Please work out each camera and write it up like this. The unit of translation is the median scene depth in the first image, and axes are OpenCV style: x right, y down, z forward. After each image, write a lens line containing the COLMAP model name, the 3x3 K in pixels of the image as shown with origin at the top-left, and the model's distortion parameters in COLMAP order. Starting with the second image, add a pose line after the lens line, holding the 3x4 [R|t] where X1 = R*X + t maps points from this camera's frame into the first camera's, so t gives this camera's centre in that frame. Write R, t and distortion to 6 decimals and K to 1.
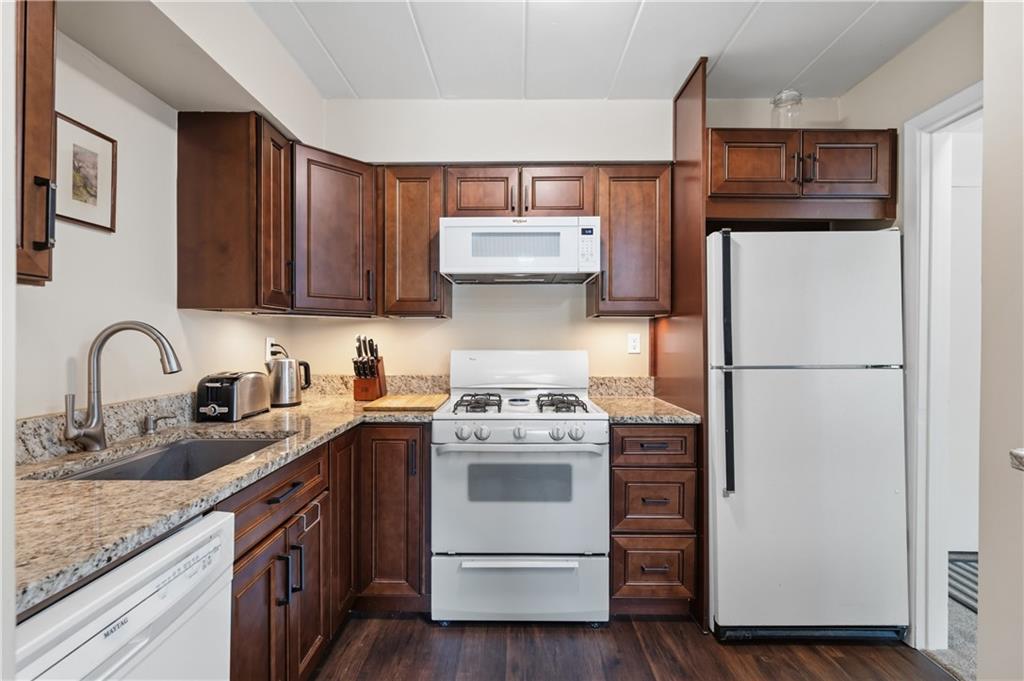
lens RADIAL K [[434.2, 0, 512.0], [0, 434.2, 340.5], [0, 0, 1]] dist [0.000517, 0.000087]
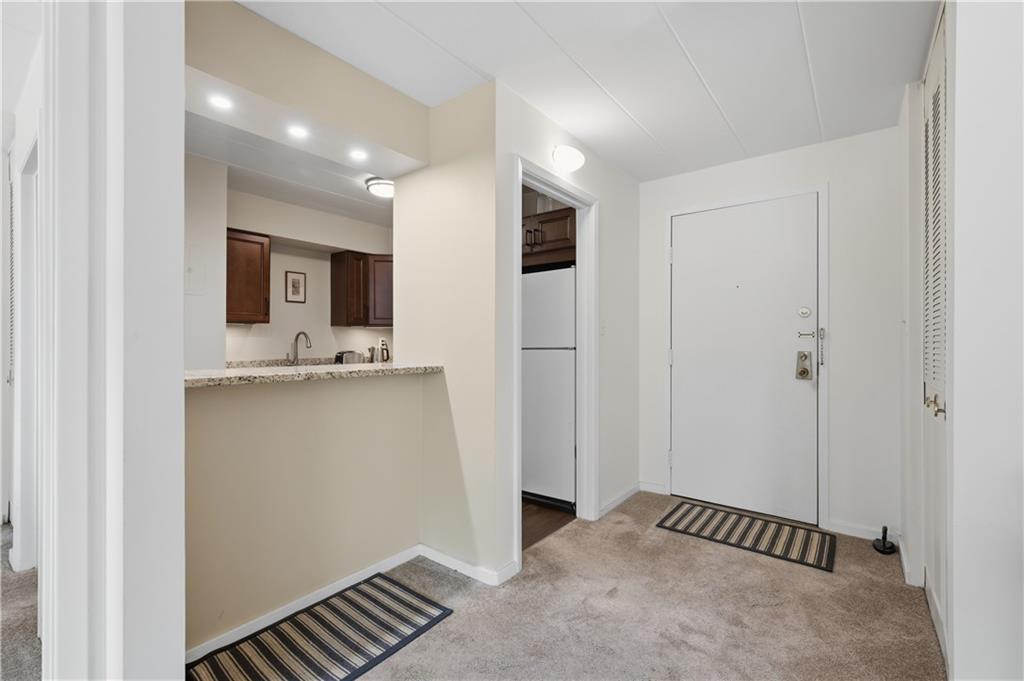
lens RADIAL K [[447.7, 0, 512.0], [0, 447.7, 340.5], [0, 0, 1]] dist [-0.001417, -0.000069]
pose [[0.802743, -0.008429, -0.596266, 1.807503], [0.002580, 0.999940, -0.010662, 0.045644], [0.596320, 0.007021, 0.802716, -0.564141]]
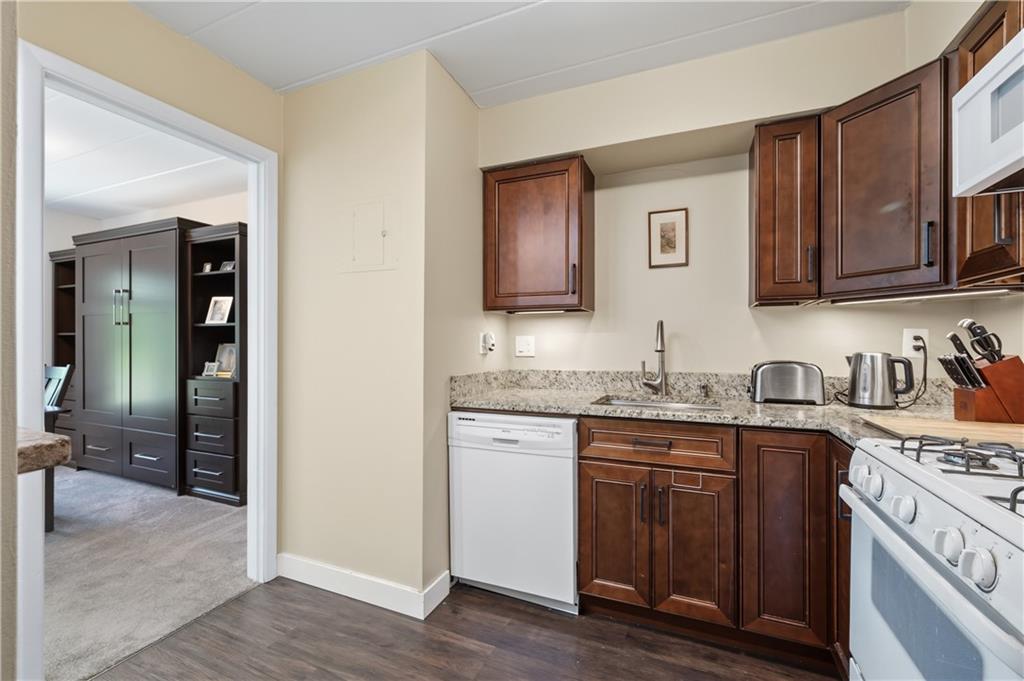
lens RADIAL K [[430.5, 0, 512.0], [0, 430.5, 340.5], [0, 0, 1]] dist [0.001494, -0.000121]
pose [[-0.380125, -0.007097, -0.924908, 0.670500], [-0.009145, 0.999951, -0.003914, 0.034970], [0.924890, 0.006970, -0.380171, 0.848344]]
